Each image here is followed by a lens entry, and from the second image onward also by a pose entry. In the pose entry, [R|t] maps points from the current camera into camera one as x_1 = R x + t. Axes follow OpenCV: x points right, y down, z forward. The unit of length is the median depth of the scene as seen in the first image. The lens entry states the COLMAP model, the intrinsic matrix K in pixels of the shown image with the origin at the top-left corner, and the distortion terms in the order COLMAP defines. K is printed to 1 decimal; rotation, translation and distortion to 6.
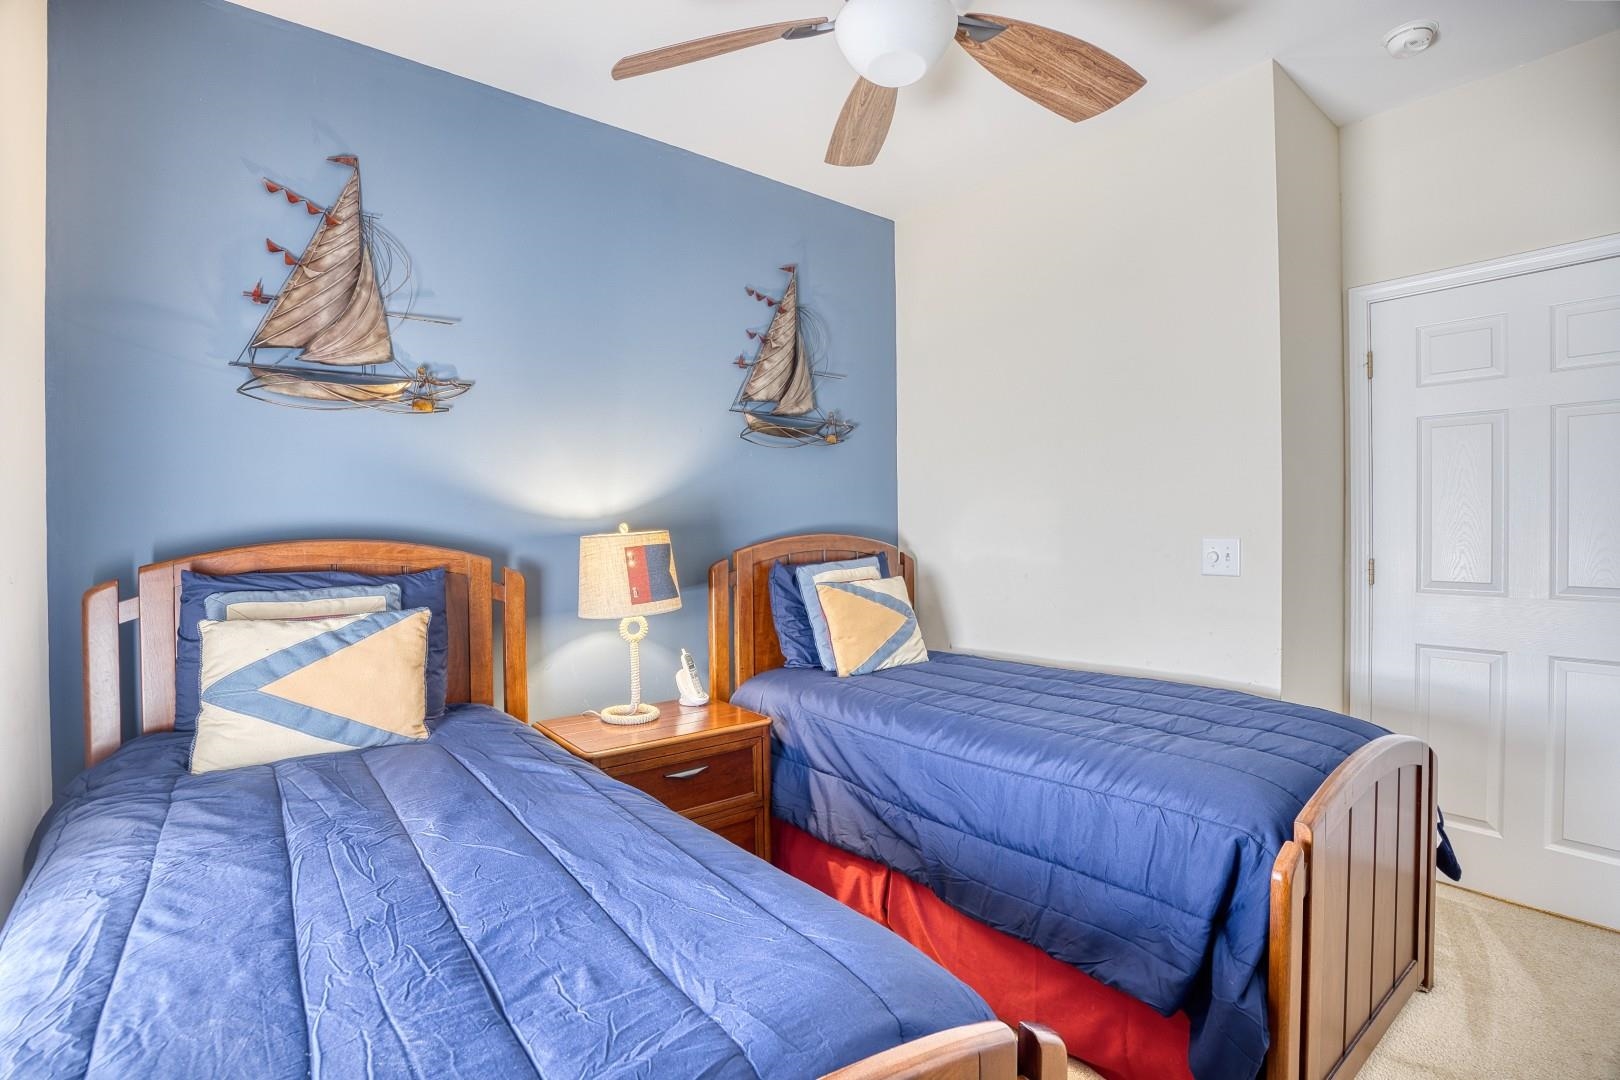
lens RADIAL K [[765.0, 0, 808.2], [0, 765.0, 534.4], [0, 0, 1]] dist [-0.063870, 0.017872]
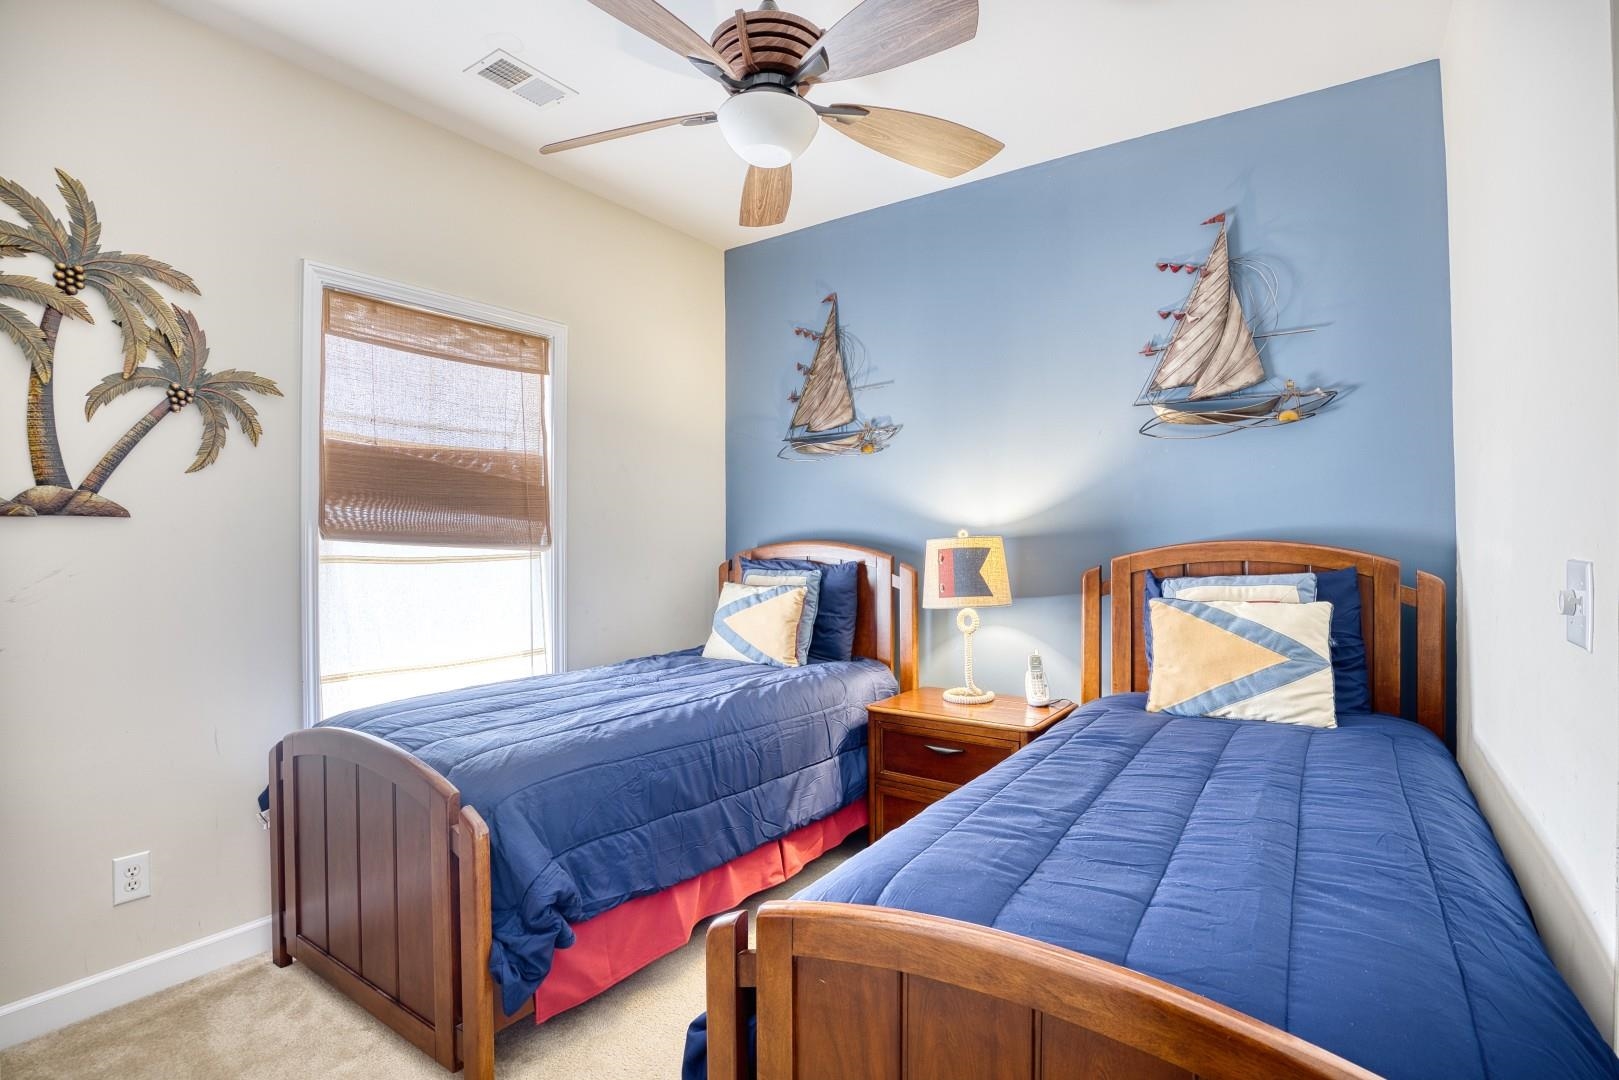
lens RADIAL K [[764.5, 0, 807.7], [0, 764.5, 534.4], [0, 0, 1]] dist [-0.063870, 0.017872]
pose [[0.288969, 0.001533, -0.957337, 0.685720], [-0.004637, 0.999989, 0.000202, -0.005420], [0.957327, 0.004381, 0.288973, 0.375920]]
